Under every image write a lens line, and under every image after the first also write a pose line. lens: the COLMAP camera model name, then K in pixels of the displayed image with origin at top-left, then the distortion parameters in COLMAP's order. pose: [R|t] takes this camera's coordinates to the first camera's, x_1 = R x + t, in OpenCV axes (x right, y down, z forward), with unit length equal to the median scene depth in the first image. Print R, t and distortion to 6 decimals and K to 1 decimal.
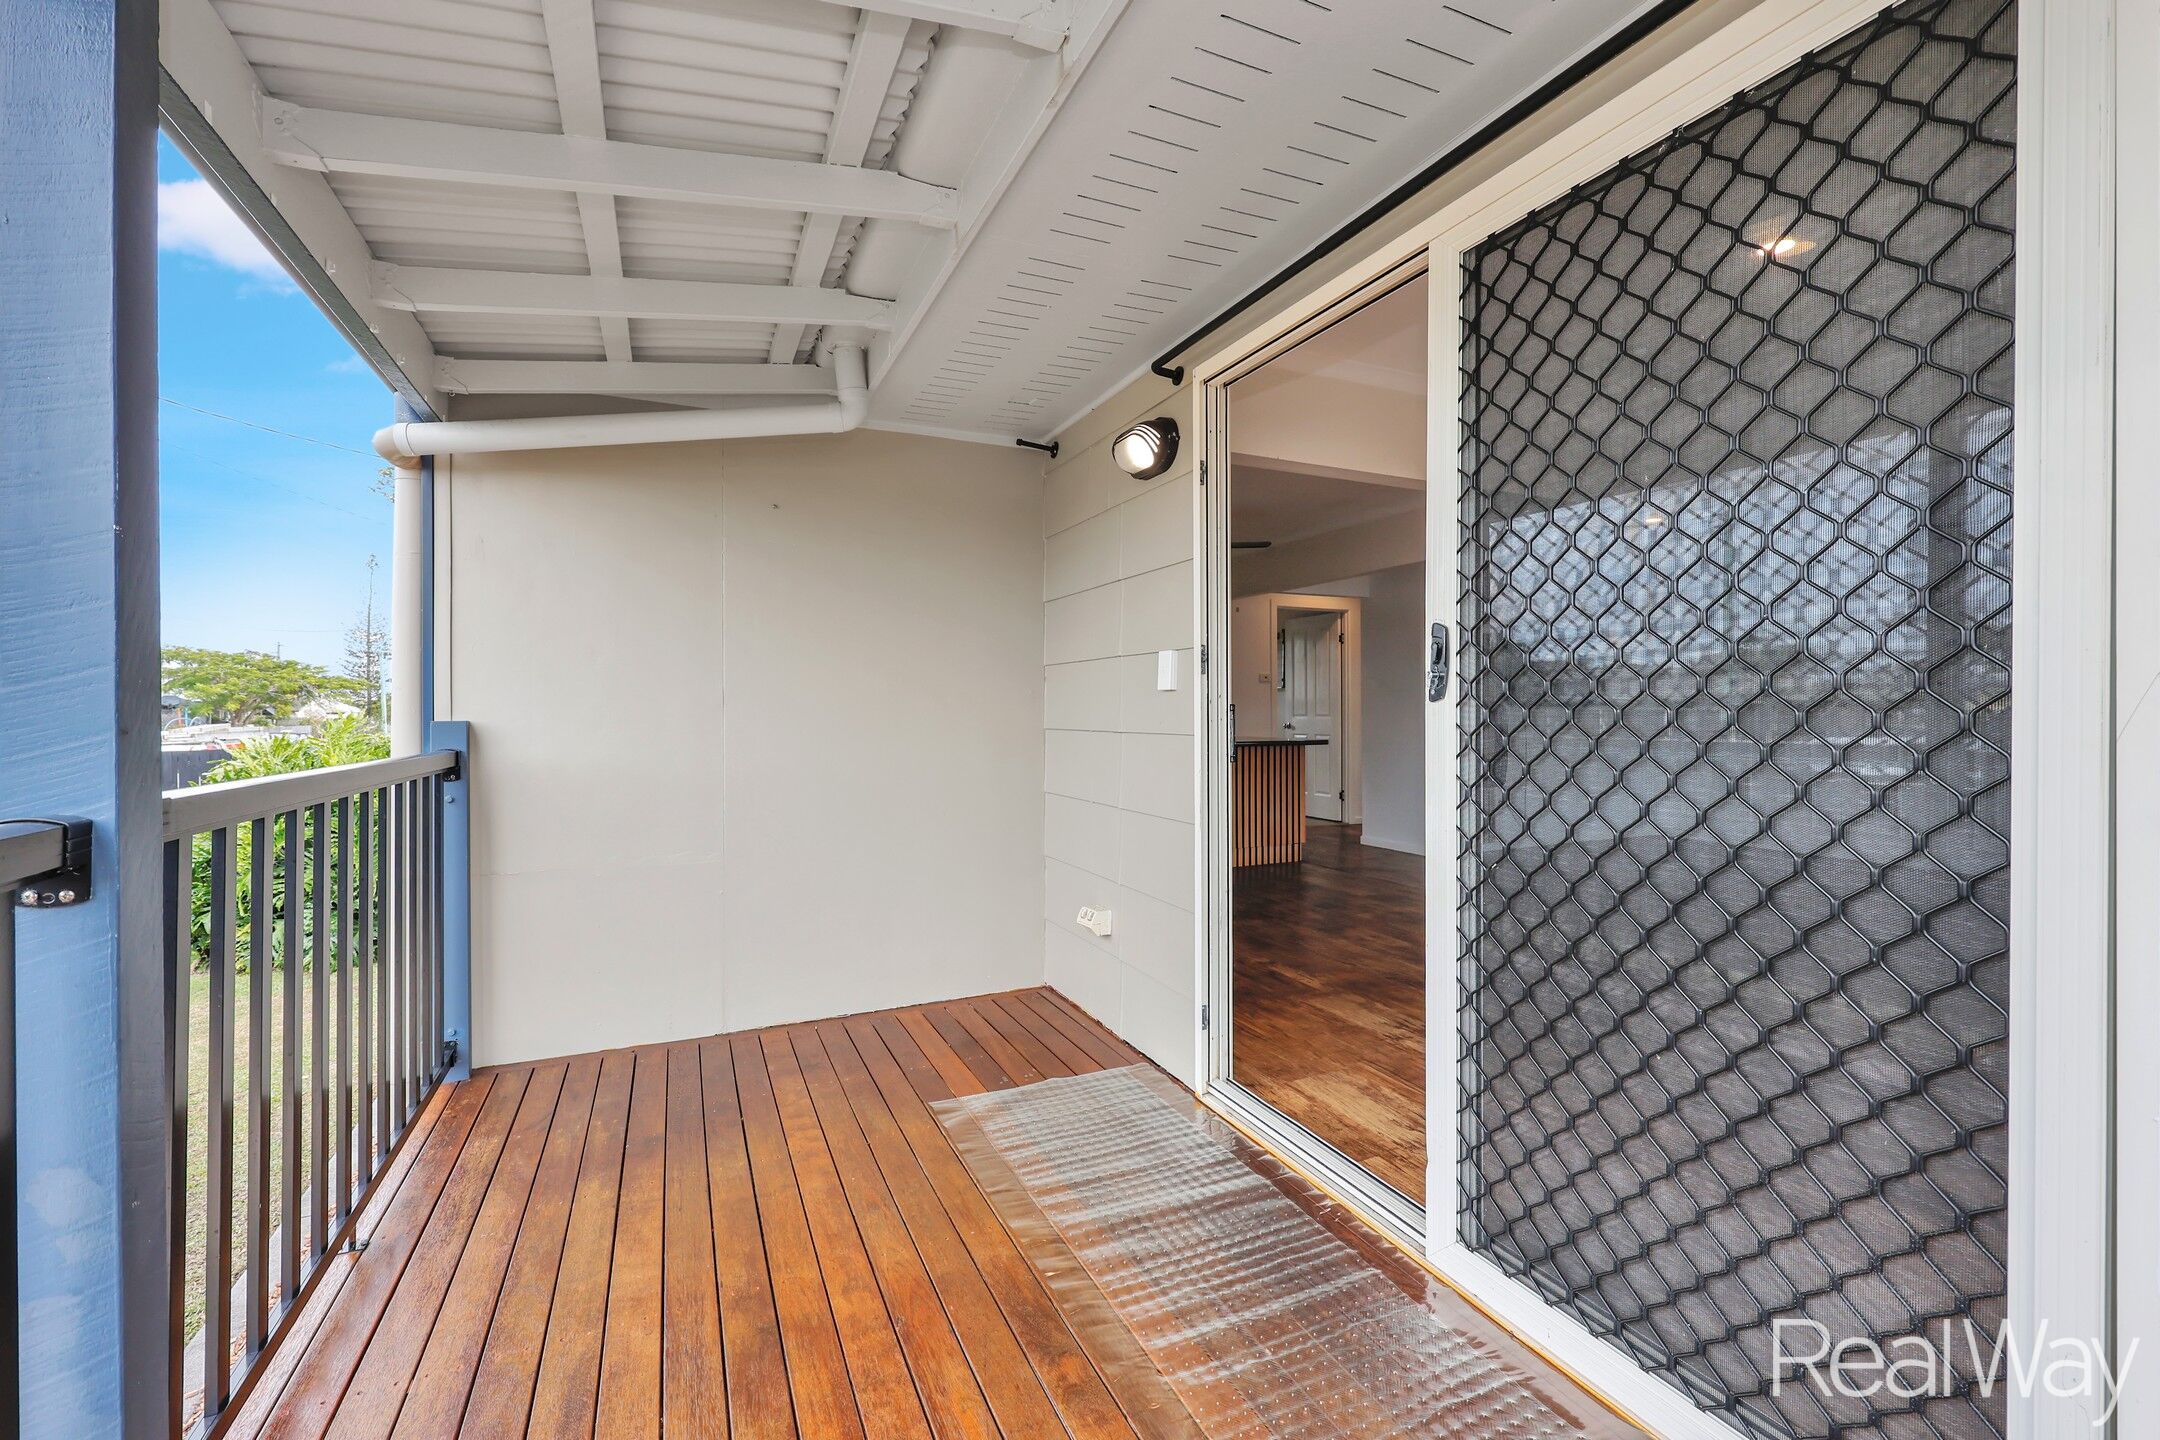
lens RADIAL K [[873.1, 0, 1080.0], [0, 873.1, 720.0], [0, 0, 1]] dist [-0.001099, 0.000531]
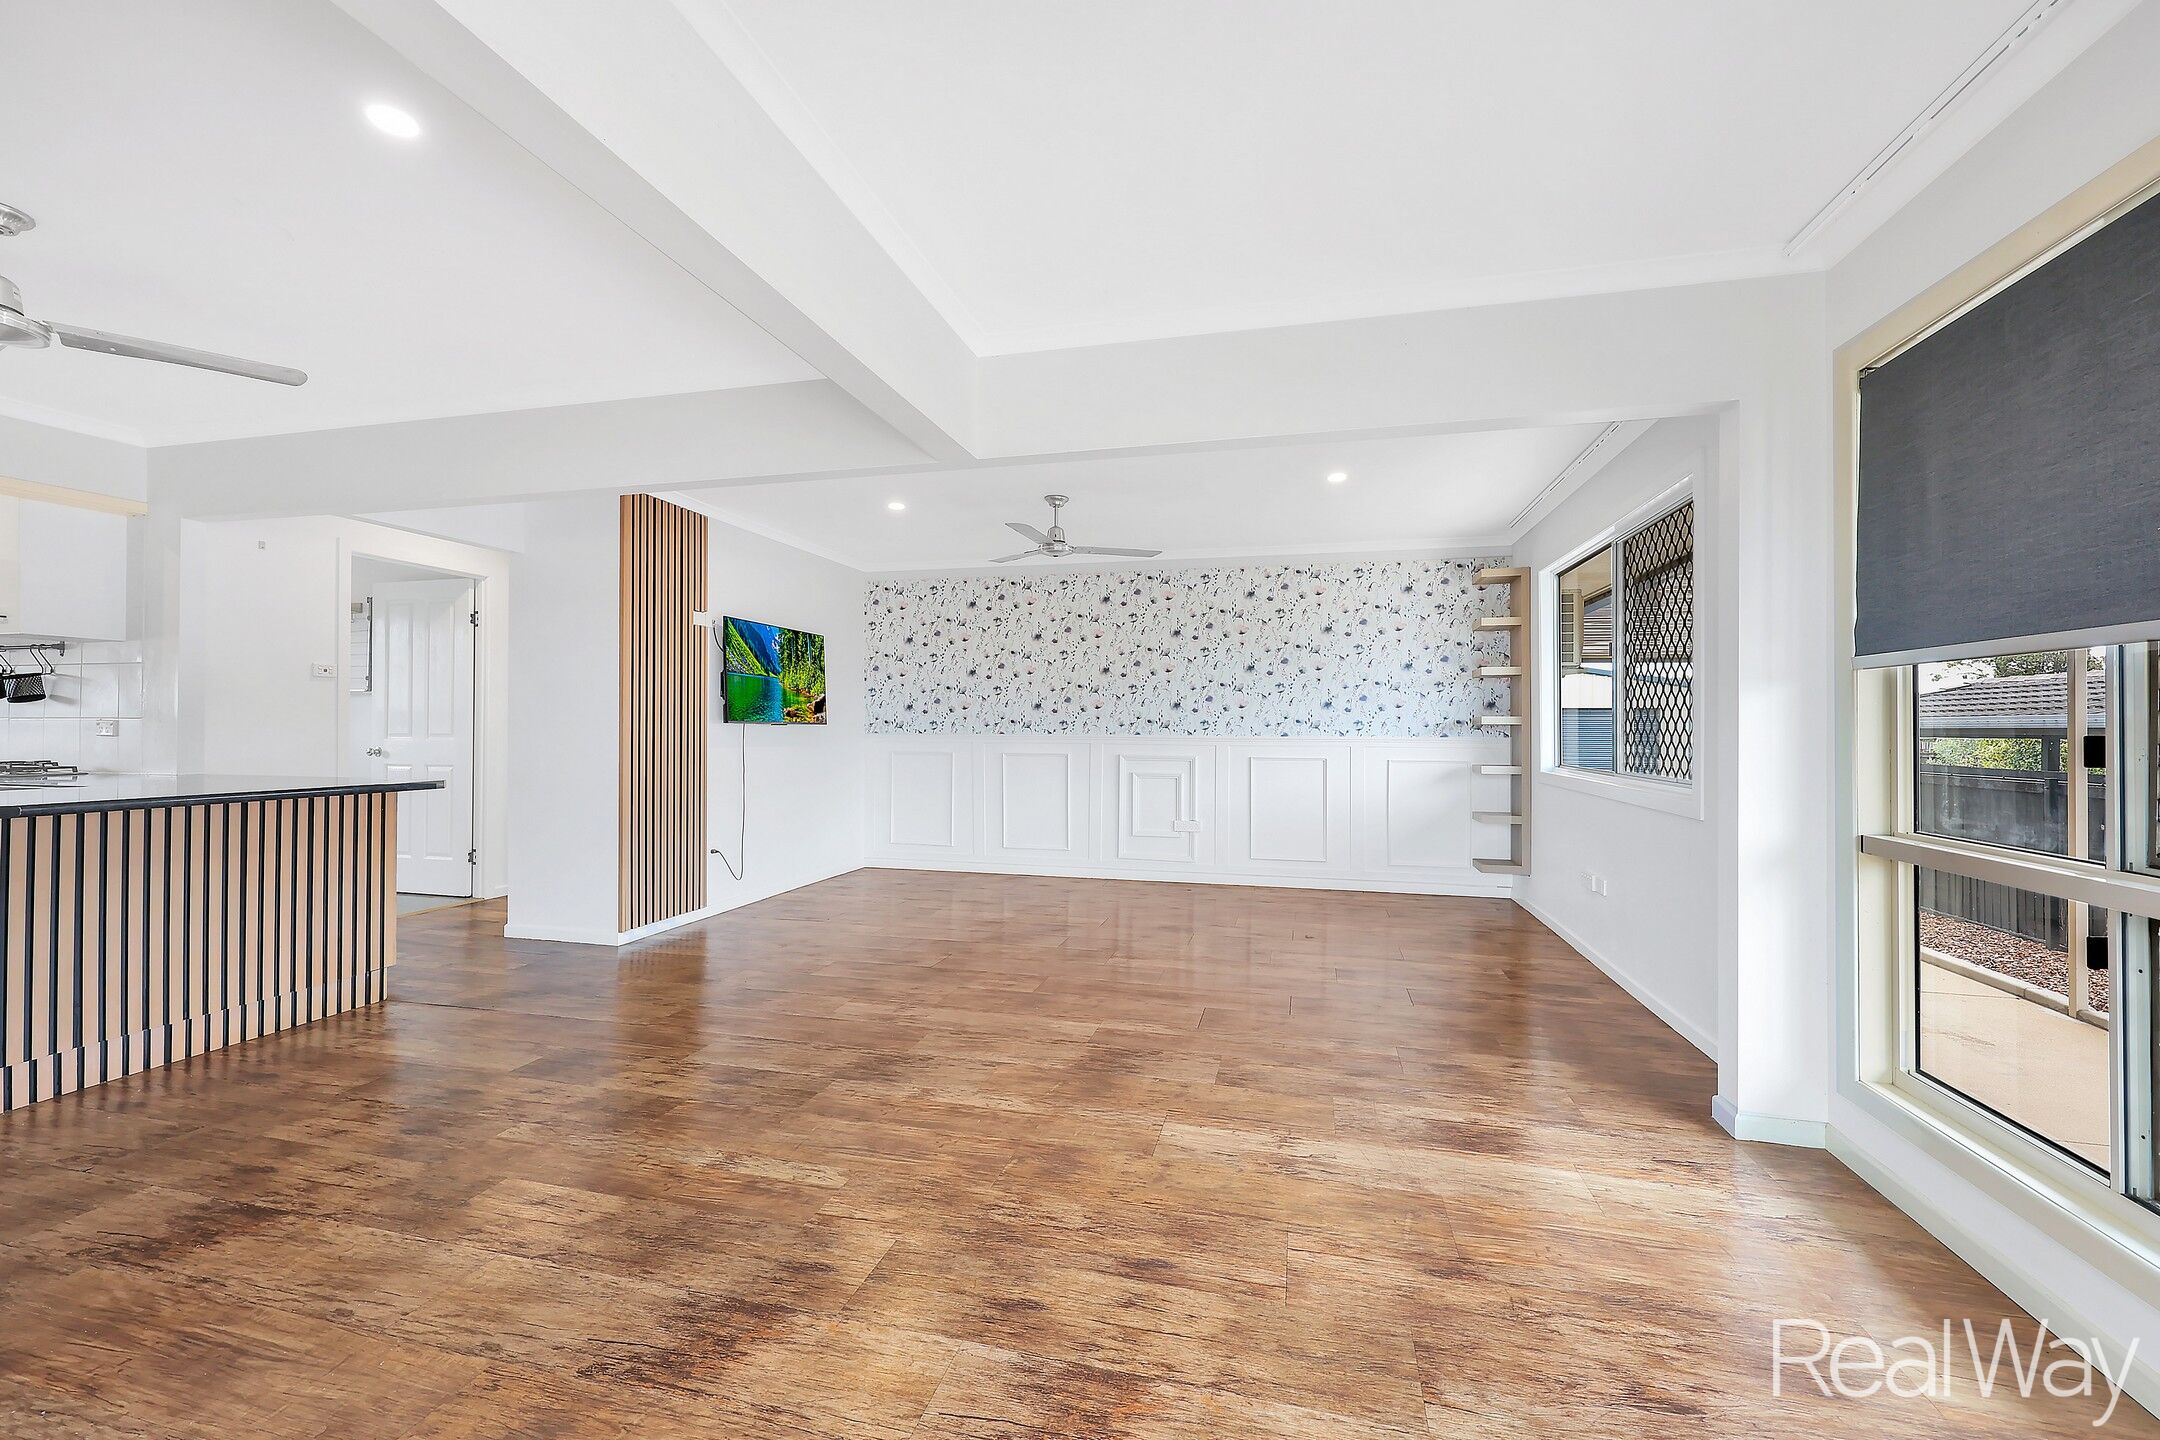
lens RADIAL K [[873.1, 0, 1080.0], [0, 873.1, 720.0], [0, 0, 1]] dist [-0.001099, 0.000531]
pose [[0.623868, 0.012174, 0.781435, 0.078230], [0.000231, 0.999876, -0.015761, -0.007672], [-0.781530, 0.010014, 0.623788, 0.255957]]
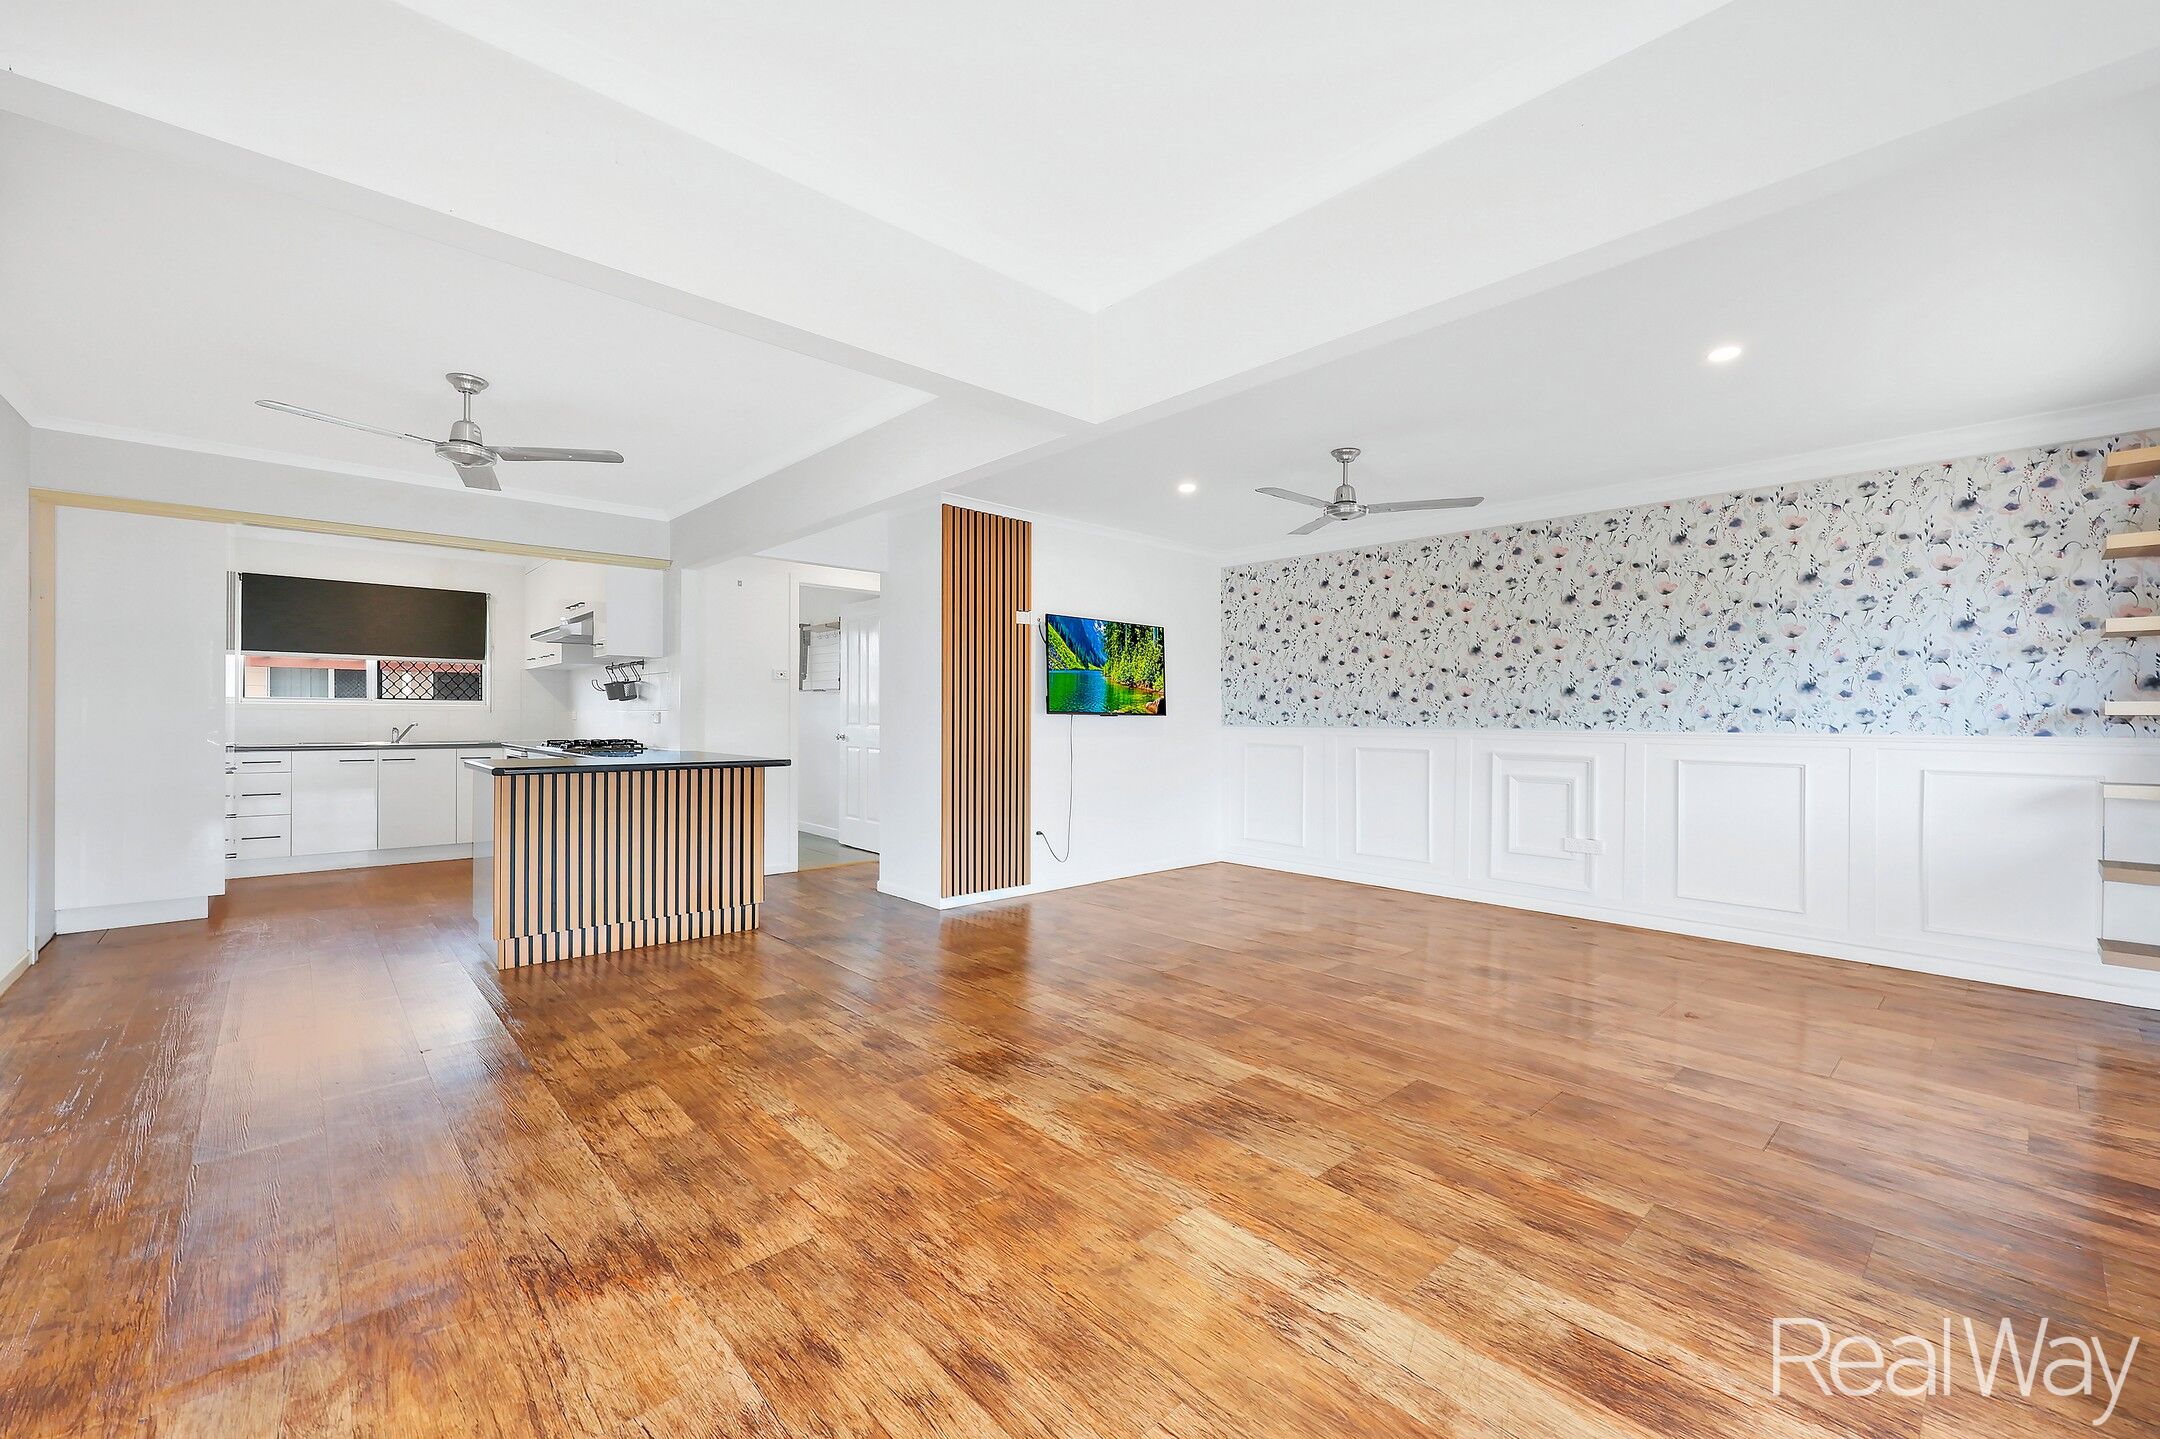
lens RADIAL K [[873.1, 0, 1080.0], [0, 873.1, 719.5], [0, 0, 1]] dist [-0.001099, 0.000531]
pose [[0.949599, 0.007798, 0.313371, 0.248321], [-0.006356, 0.999964, -0.005623, -0.007496], [-0.313403, 0.003347, 0.949614, 0.192912]]
